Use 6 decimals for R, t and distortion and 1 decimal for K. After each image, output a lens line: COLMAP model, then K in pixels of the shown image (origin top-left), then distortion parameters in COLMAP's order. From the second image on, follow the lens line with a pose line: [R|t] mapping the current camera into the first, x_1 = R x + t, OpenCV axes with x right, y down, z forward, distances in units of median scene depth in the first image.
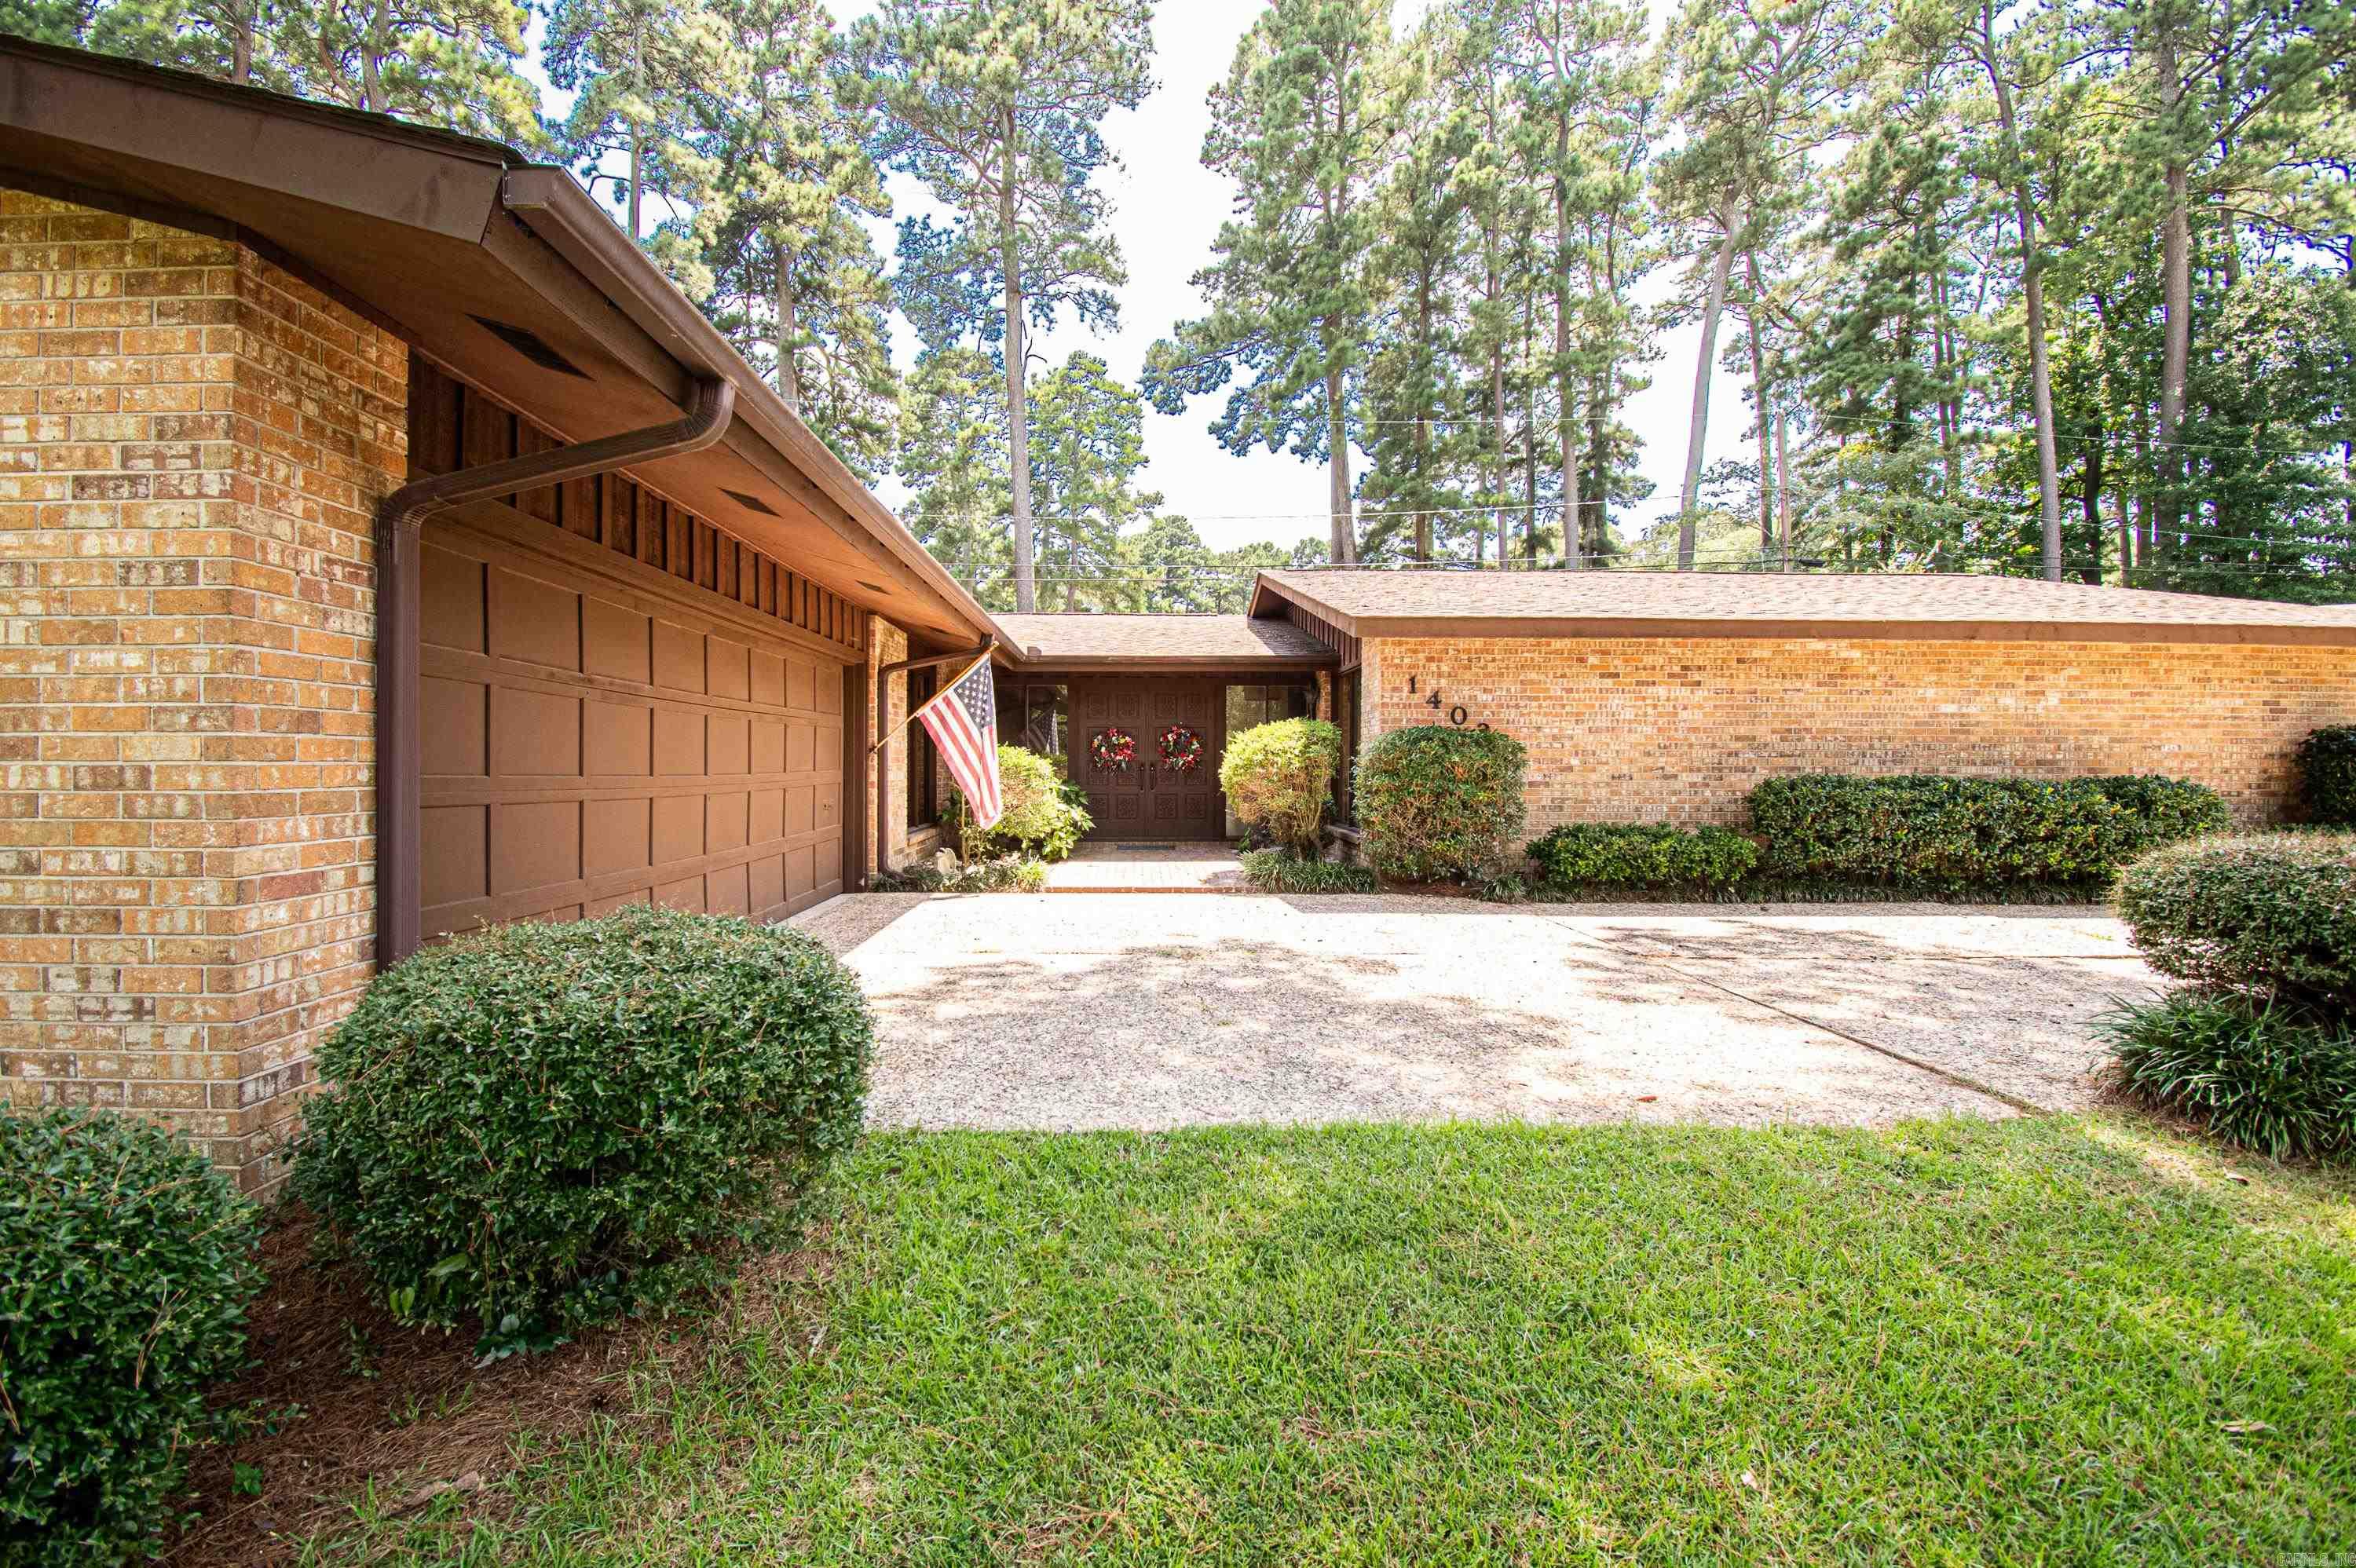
lens RADIAL K [[1036.0, 0, 1175.4], [0, 1036.0, 786.0], [0, 0, 1]] dist [-0.000215, -0.016149]
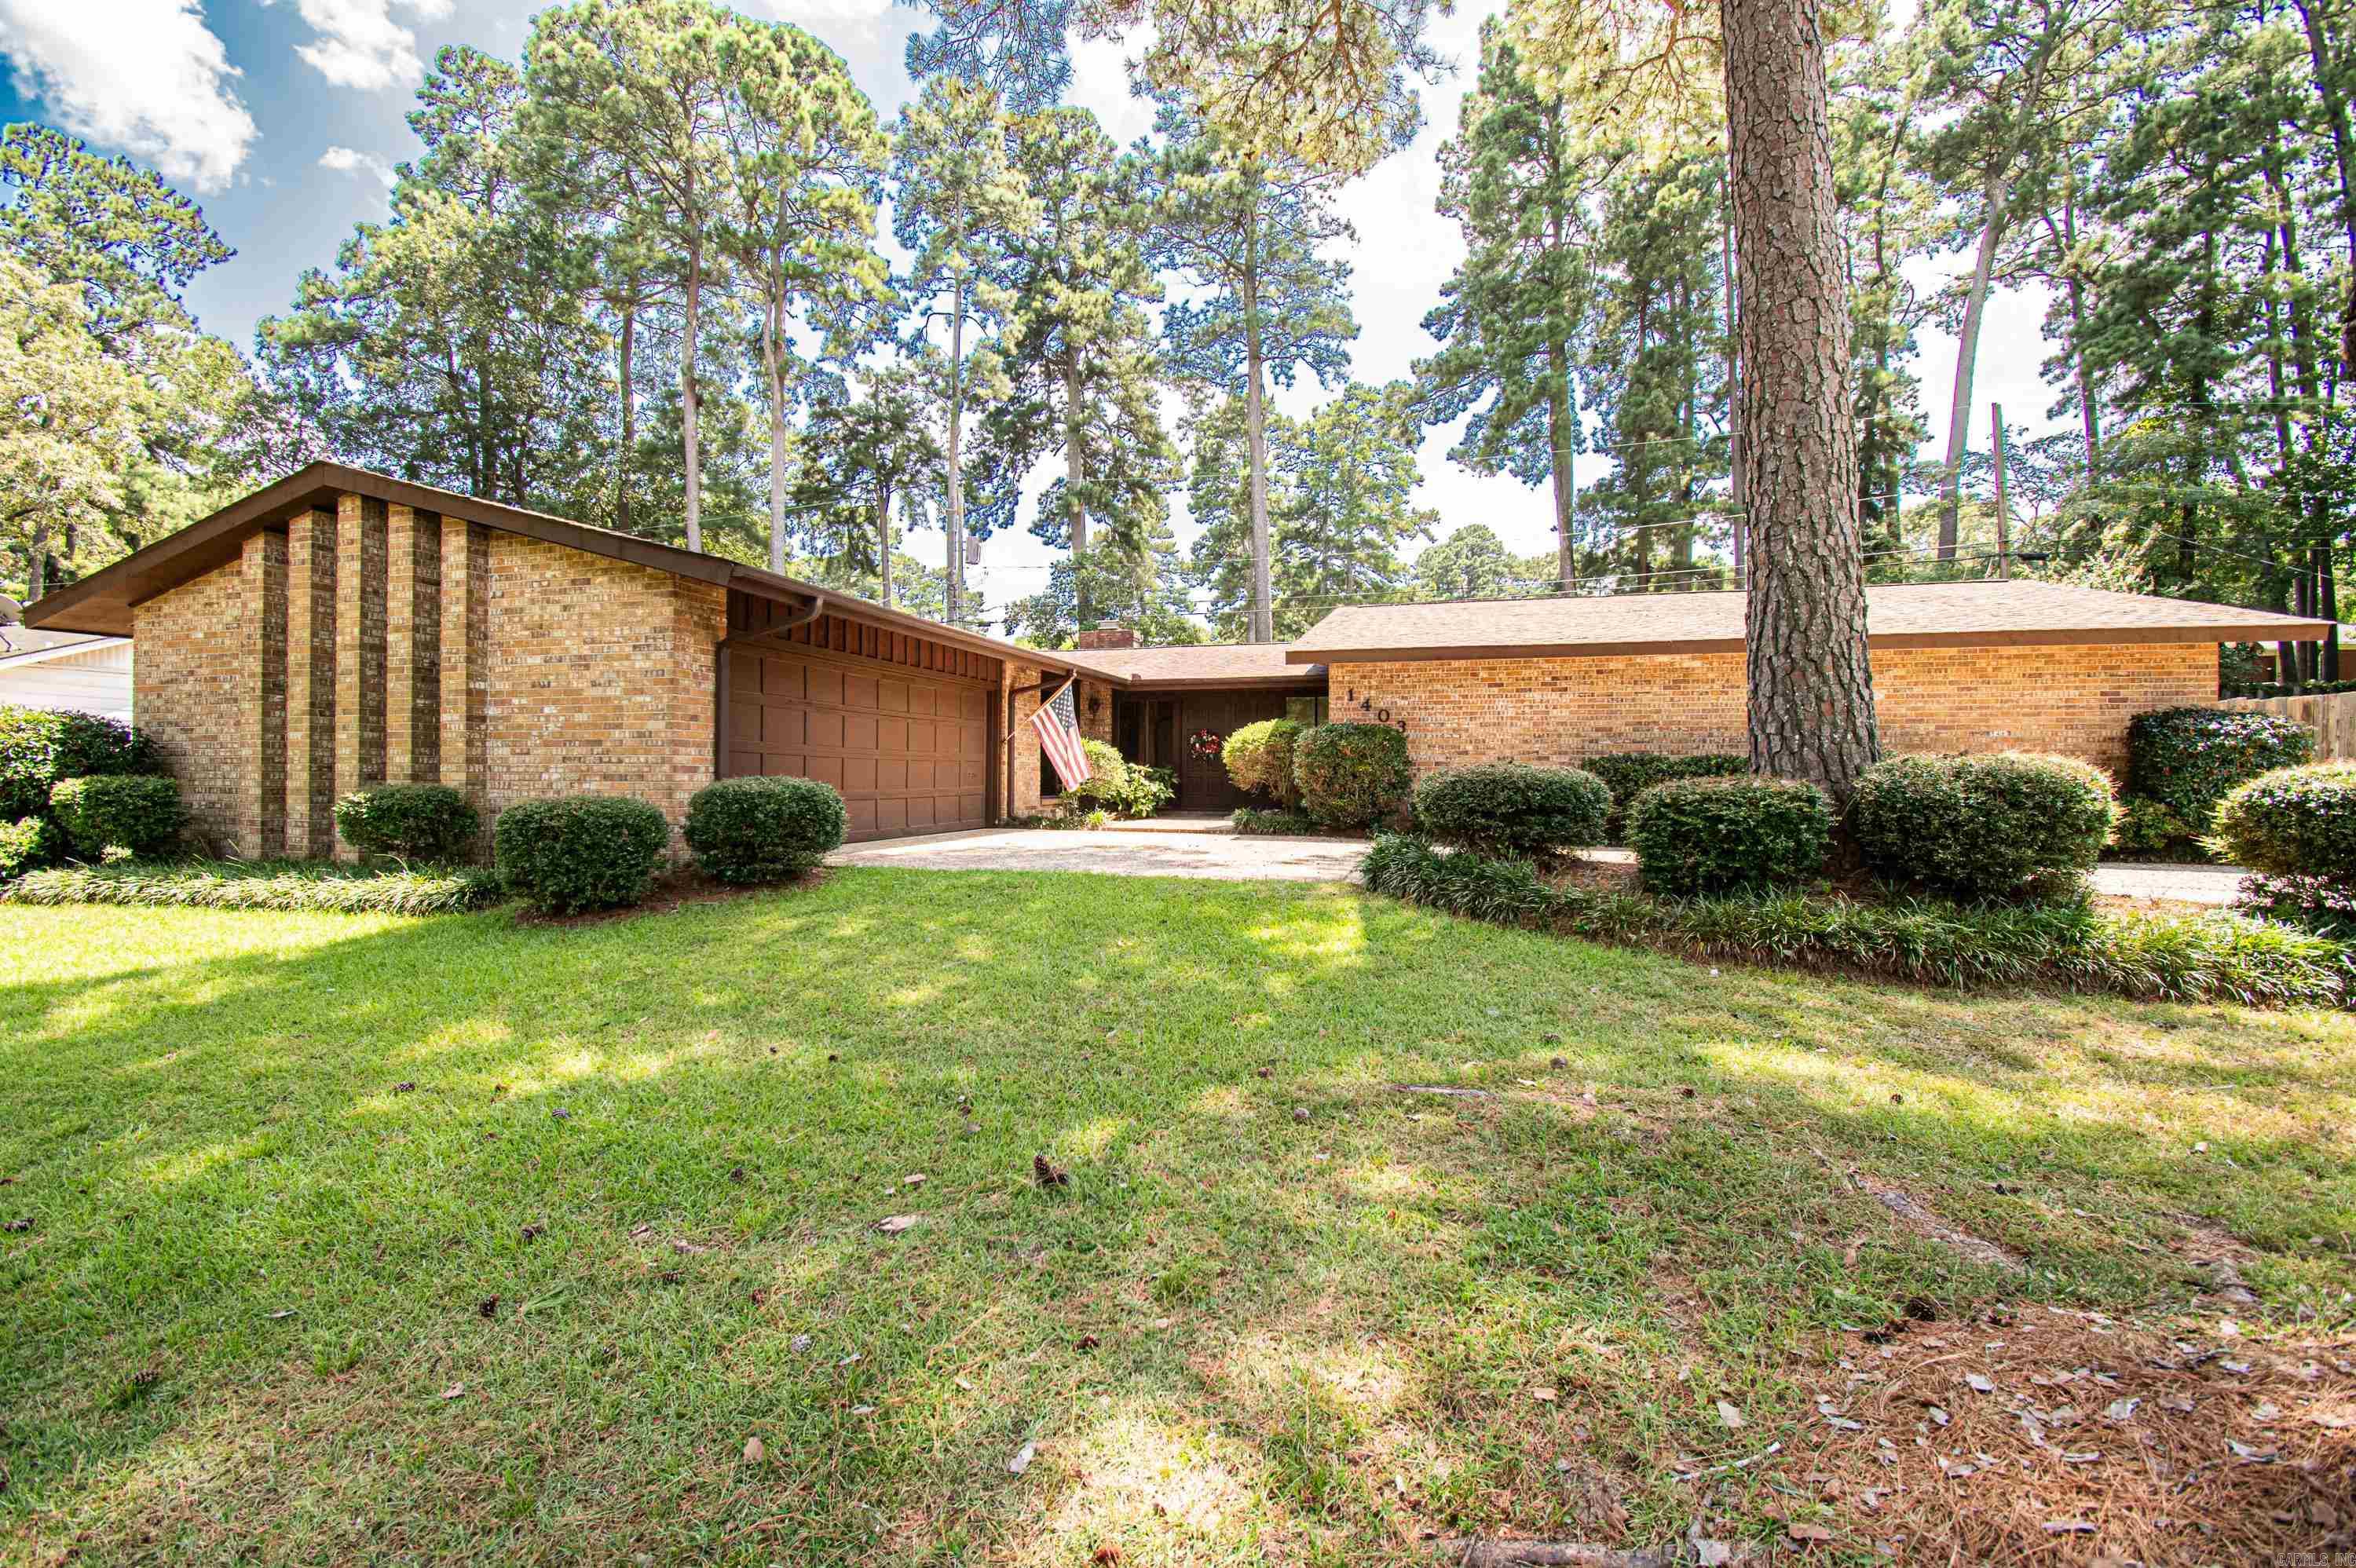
lens RADIAL K [[1036.0, 0, 1171.1], [0, 1036.0, 783.1], [0, 0, 1]] dist [-0.000215, -0.016149]
pose [[0.950275, 0.005383, -0.311366, 0.127983], [-0.010196, 0.999852, -0.013833, 0.013860], [0.311245, 0.016320, 0.950190, -0.129953]]
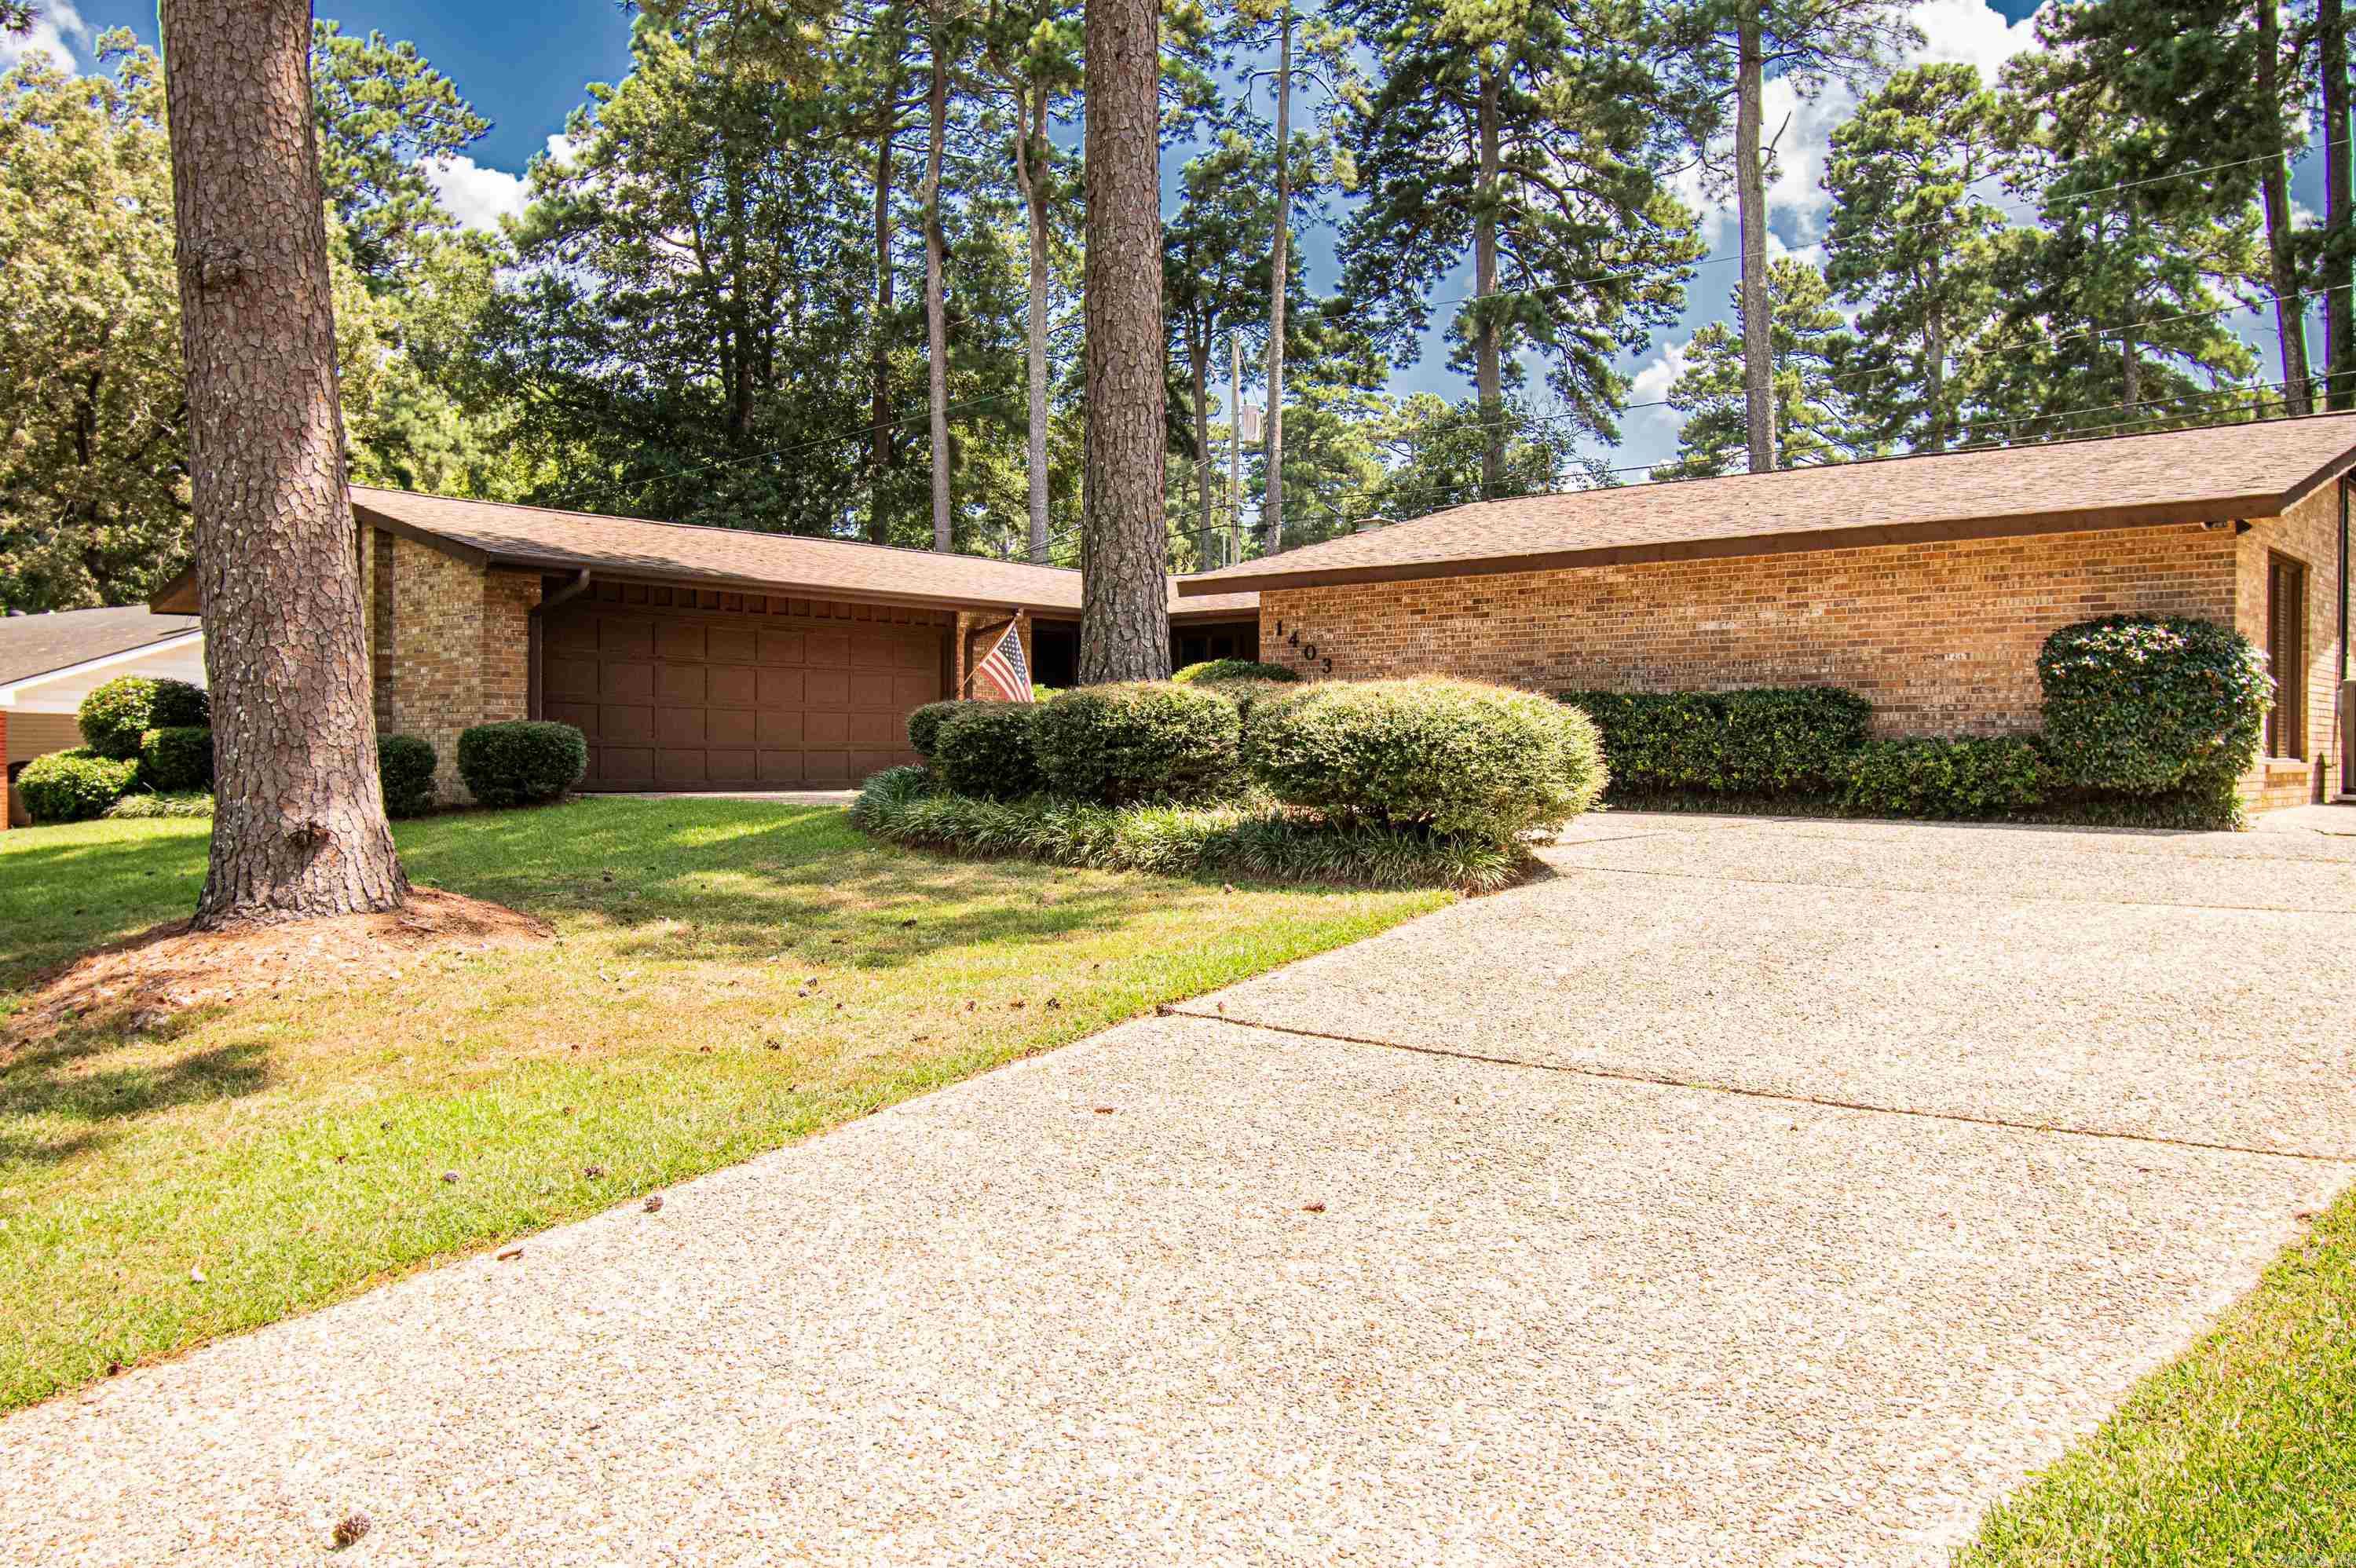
lens RADIAL K [[1832.7, 0, 1171.6], [0, 1832.7, 784.6], [0, 0, 1]] dist [-0.011281, -0.016264]
pose [[0.722052, 0.012378, -0.691728, 0.468830], [-0.017615, 0.999845, -0.000495, 0.025394], [0.691614, 0.012543, 0.722158, -0.182072]]
